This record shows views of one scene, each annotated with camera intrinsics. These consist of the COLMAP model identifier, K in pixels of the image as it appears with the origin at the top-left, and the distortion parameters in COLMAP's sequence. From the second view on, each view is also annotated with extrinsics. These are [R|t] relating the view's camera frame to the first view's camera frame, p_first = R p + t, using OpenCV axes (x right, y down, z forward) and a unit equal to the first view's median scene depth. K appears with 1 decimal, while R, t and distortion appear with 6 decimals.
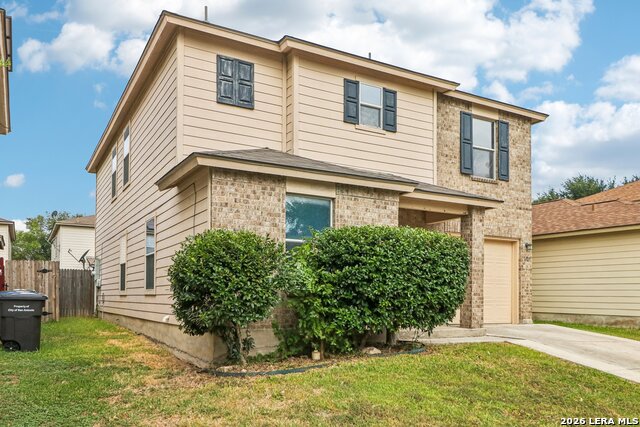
lens RADIAL K [[519.3, 0, 320.4], [0, 519.3, 212.4], [0, 0, 1]] dist [0.013484, 0.000257]
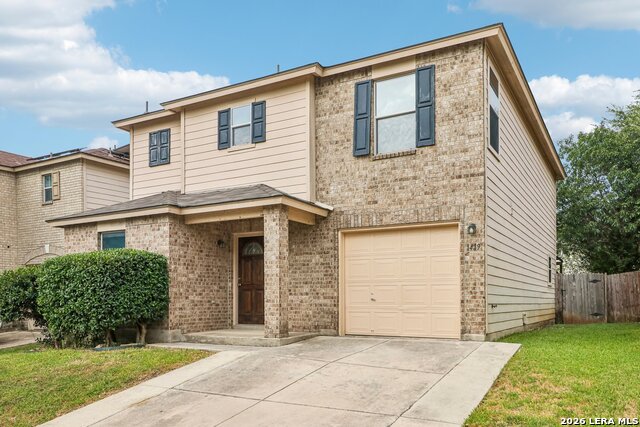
lens RADIAL K [[519.3, 0, 320.1], [0, 519.3, 214.7], [0, 0, 1]] dist [0.013484, 0.000257]
pose [[0.509983, -0.149308, -0.847127, 1.030432], [0.148183, 0.985347, -0.084461, 0.087823], [0.847325, -0.082457, 0.524635, 0.546709]]
